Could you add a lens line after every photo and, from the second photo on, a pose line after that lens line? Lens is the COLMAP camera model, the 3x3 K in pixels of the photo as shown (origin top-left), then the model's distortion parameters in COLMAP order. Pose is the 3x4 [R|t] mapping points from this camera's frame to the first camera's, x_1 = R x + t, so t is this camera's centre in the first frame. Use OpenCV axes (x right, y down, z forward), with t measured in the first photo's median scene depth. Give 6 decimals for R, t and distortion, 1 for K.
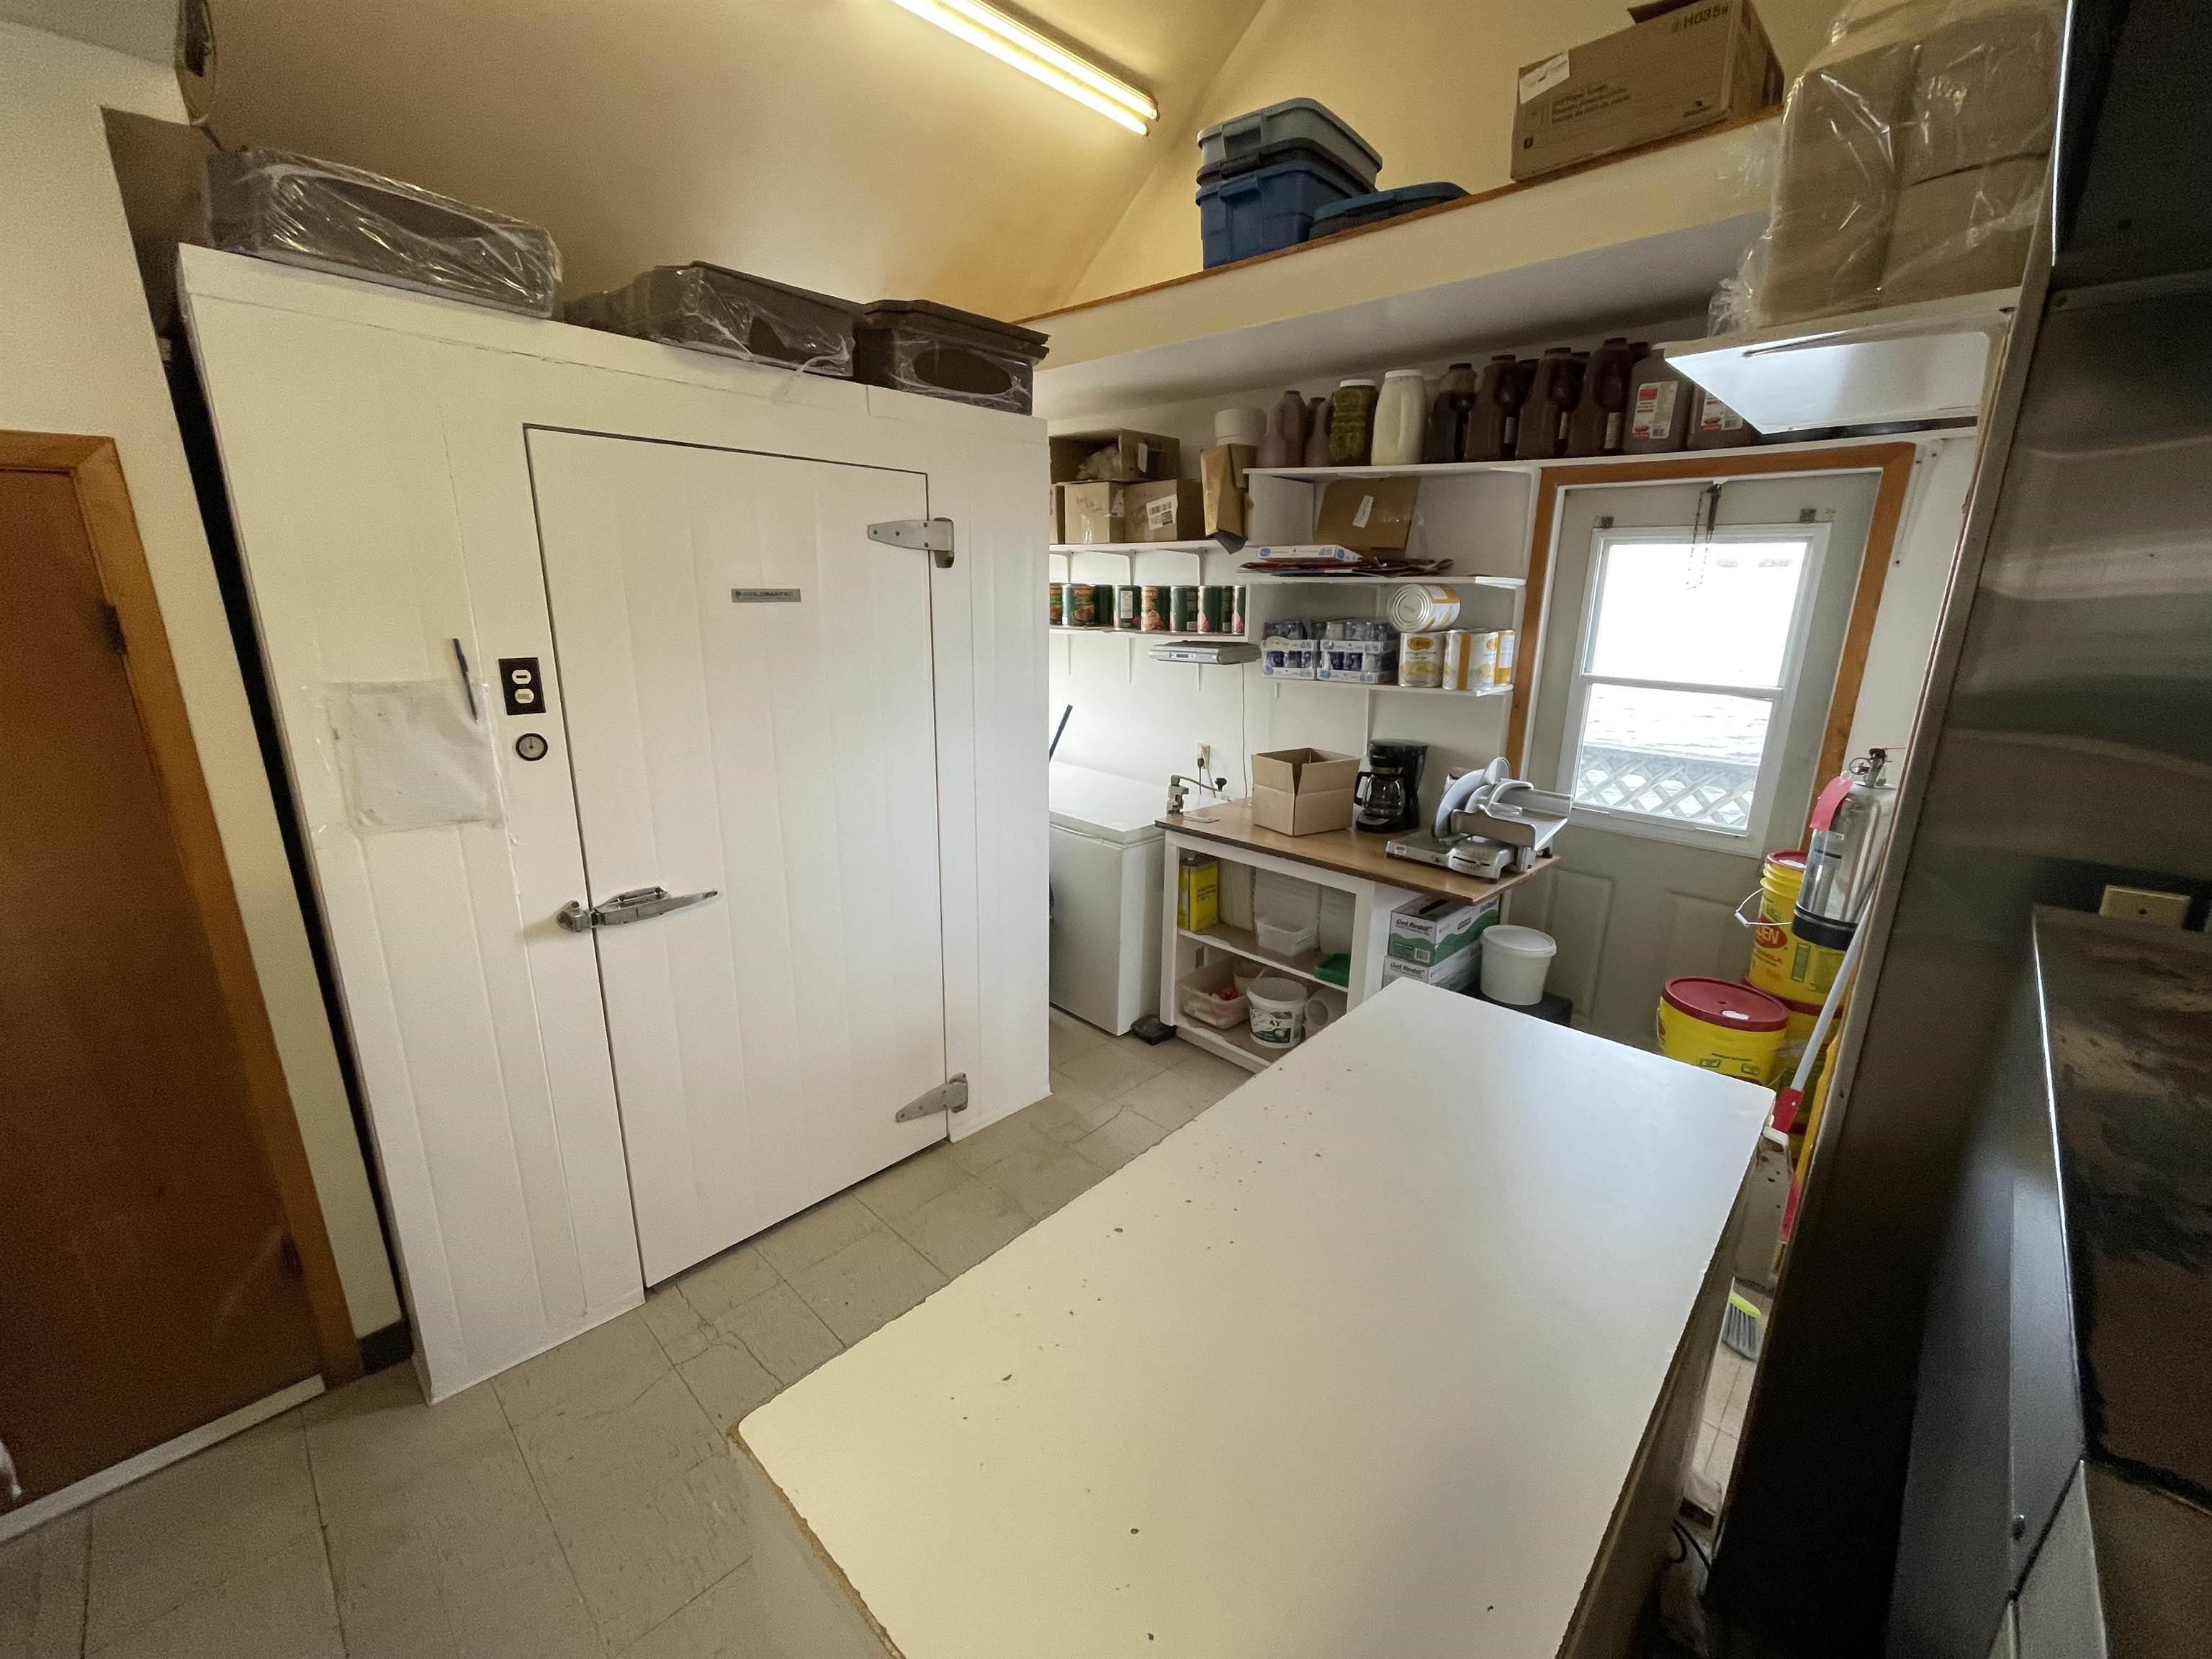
lens RADIAL K [[887.7, 0, 1137.5], [0, 887.7, 824.3], [0, 0, 1]] dist [0.000025, -0.000924]
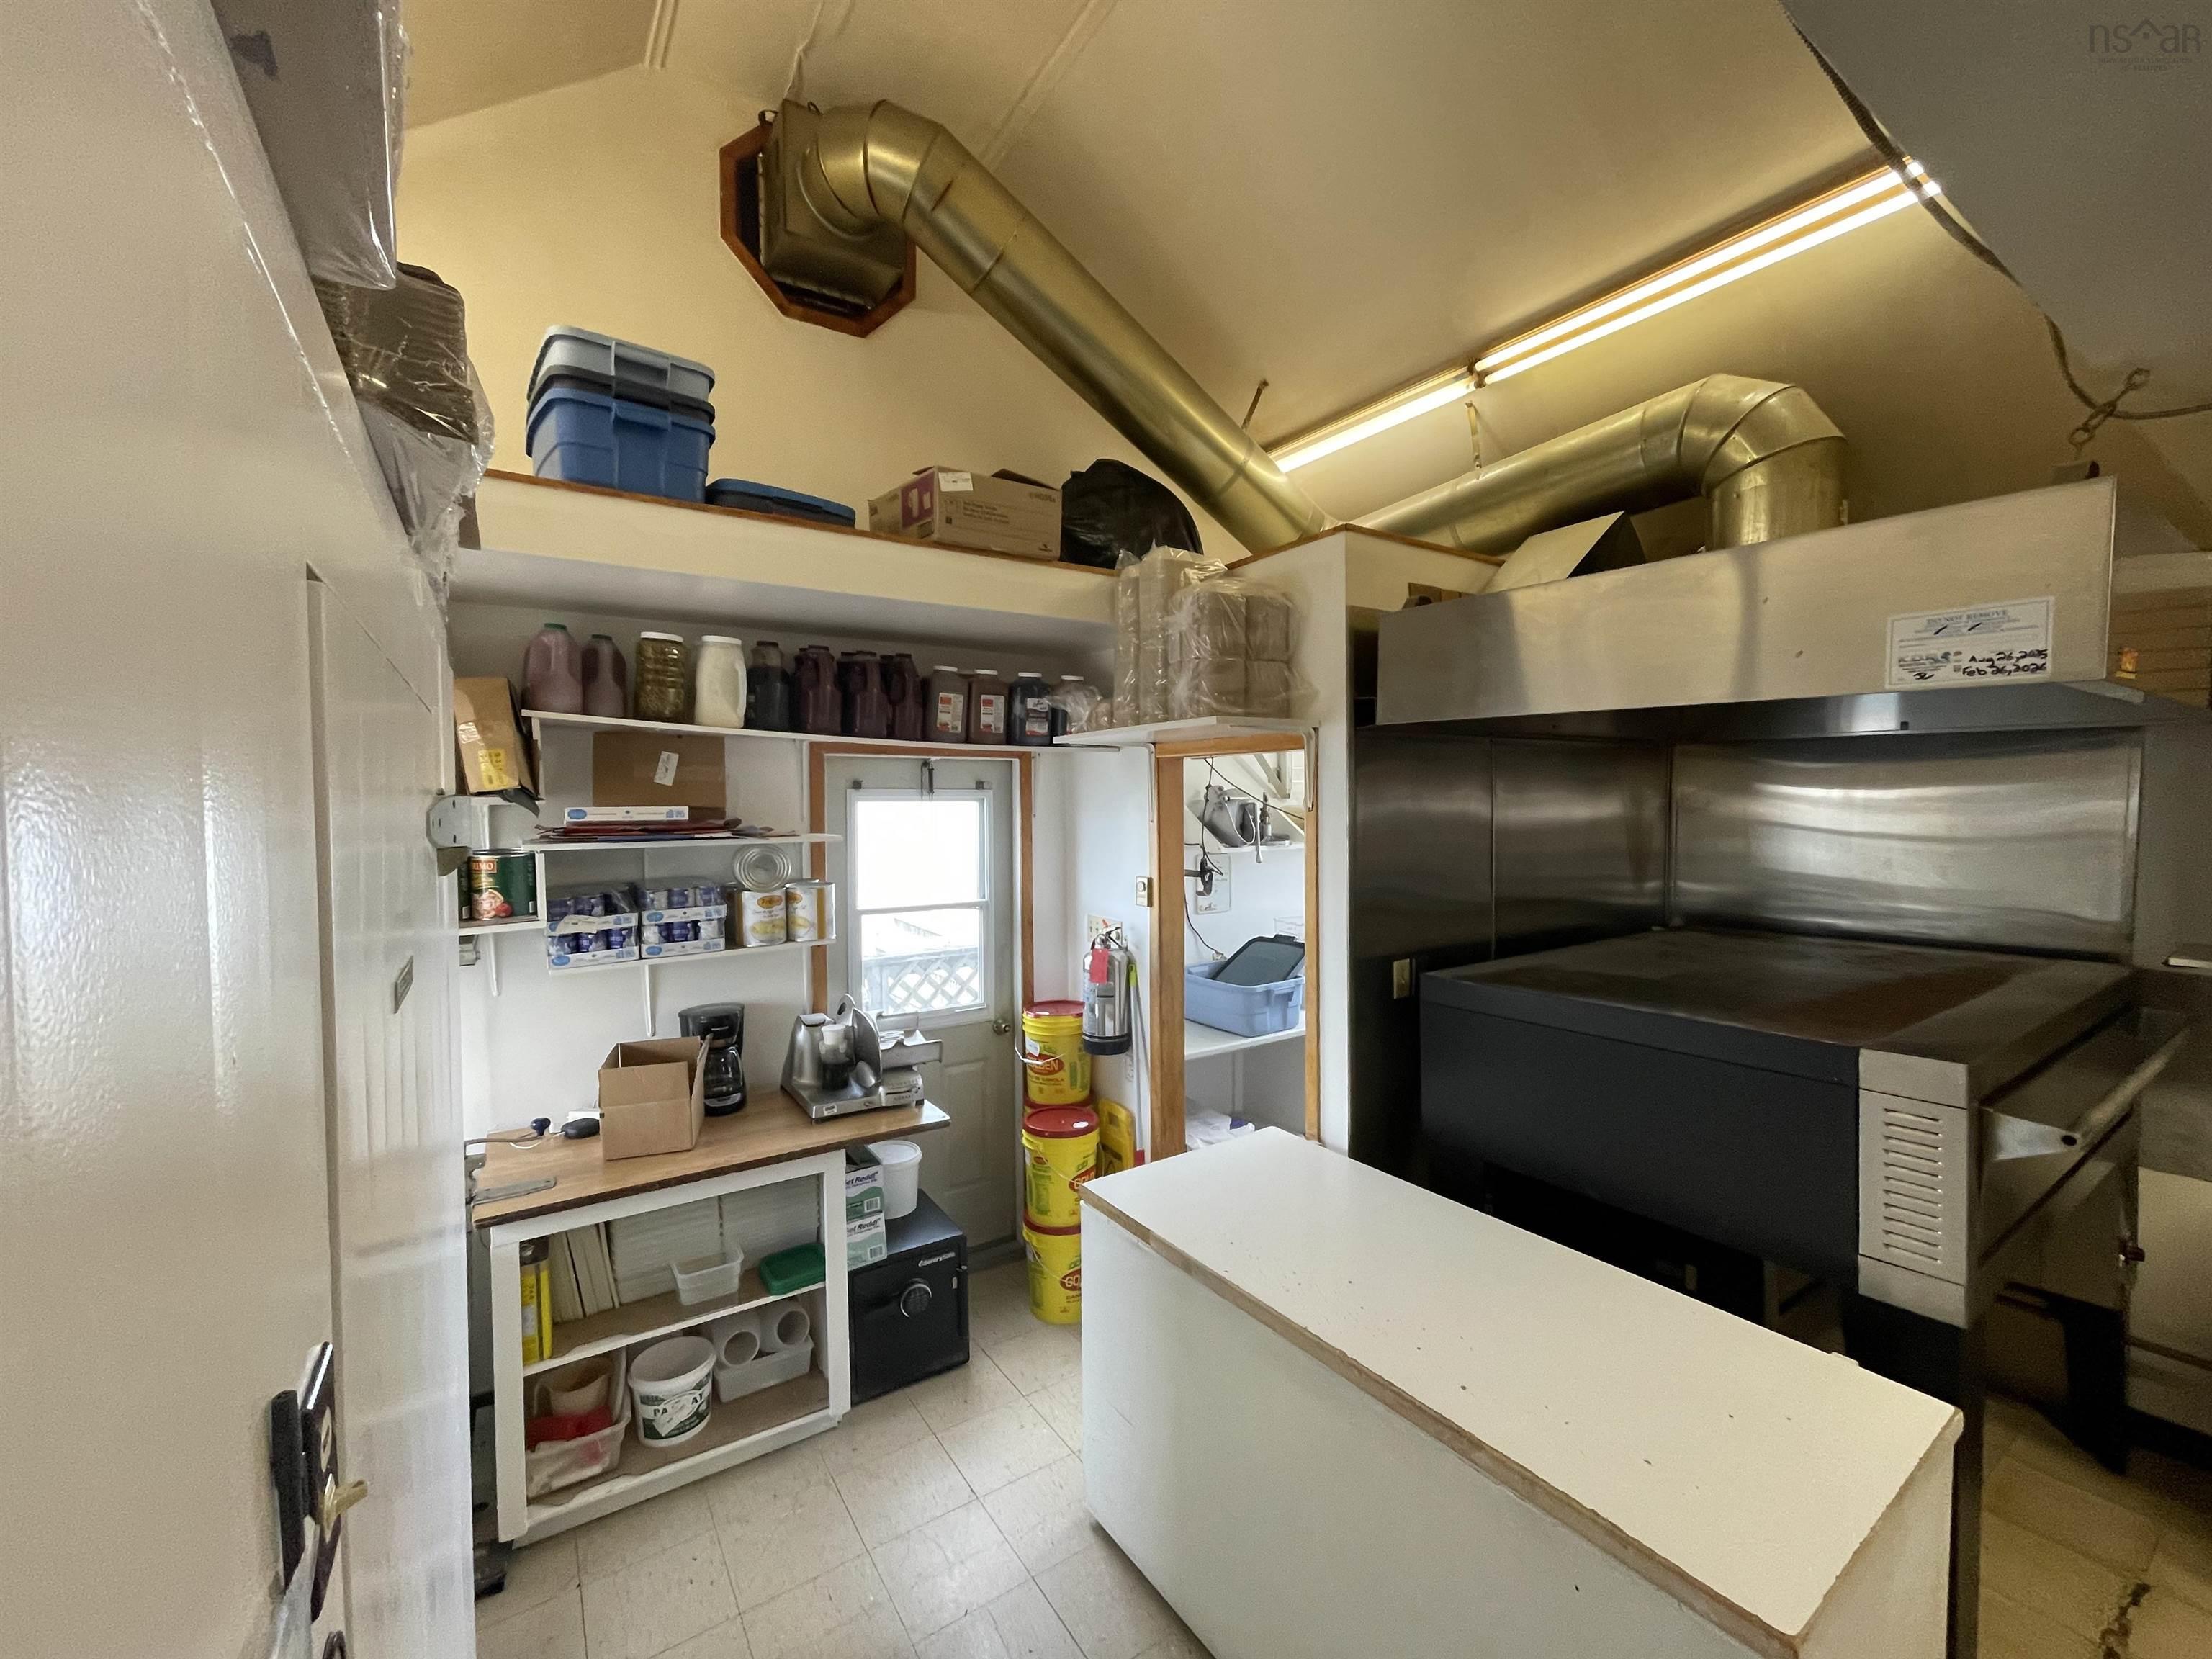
lens RADIAL K [[887.7, 0, 1090.7], [0, 887.7, 834.8], [0, 0, 1]] dist [0.000025, -0.000924]
pose [[0.241885, -0.052864, 0.968864, -0.560108], [0.261596, 0.965095, -0.012651, -0.174518], [-0.934377, 0.256511, 0.247271, 0.418784]]
